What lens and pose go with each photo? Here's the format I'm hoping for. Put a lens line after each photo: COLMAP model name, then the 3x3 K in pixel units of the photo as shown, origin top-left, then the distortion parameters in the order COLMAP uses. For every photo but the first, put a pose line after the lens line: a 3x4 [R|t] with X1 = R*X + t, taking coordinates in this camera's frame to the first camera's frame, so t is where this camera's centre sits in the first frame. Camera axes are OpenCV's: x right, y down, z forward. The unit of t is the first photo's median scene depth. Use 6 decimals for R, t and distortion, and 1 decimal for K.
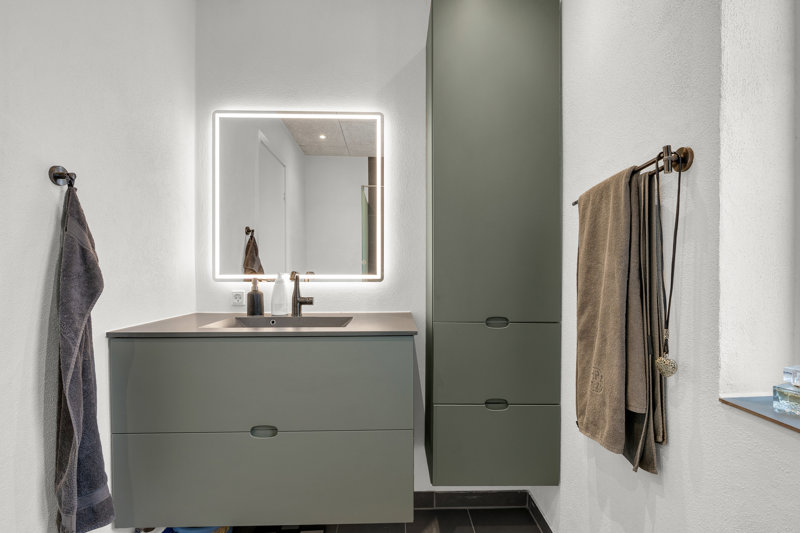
lens RADIAL K [[372.4, 0, 400.1], [0, 372.4, 275.2], [0, 0, 1]] dist [-0.001101, -0.000234]
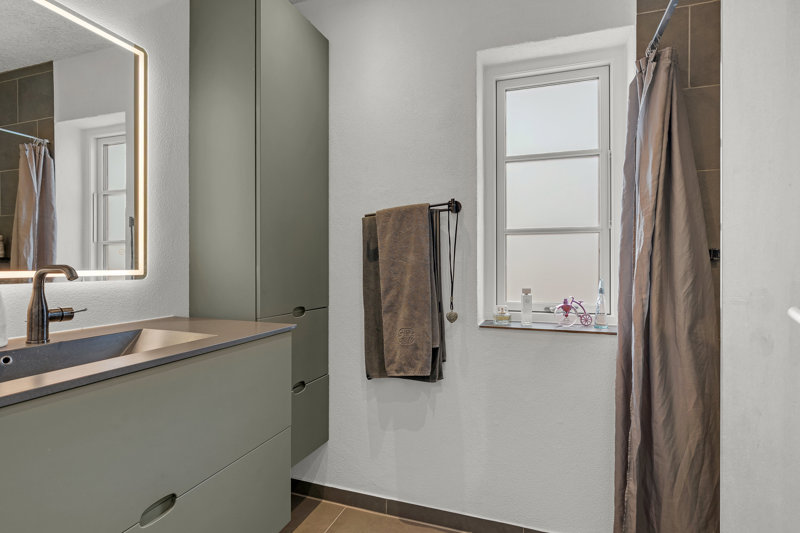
lens RADIAL K [[407.5, 0, 403.0], [0, 407.5, 264.2], [0, 0, 1]] dist [-0.000340, -0.000289]
pose [[0.367767, 0.002927, 0.929913, -0.733520], [0.006634, 0.999961, -0.005771, -0.004280], [-0.929894, 0.008291, 0.367733, 0.277374]]
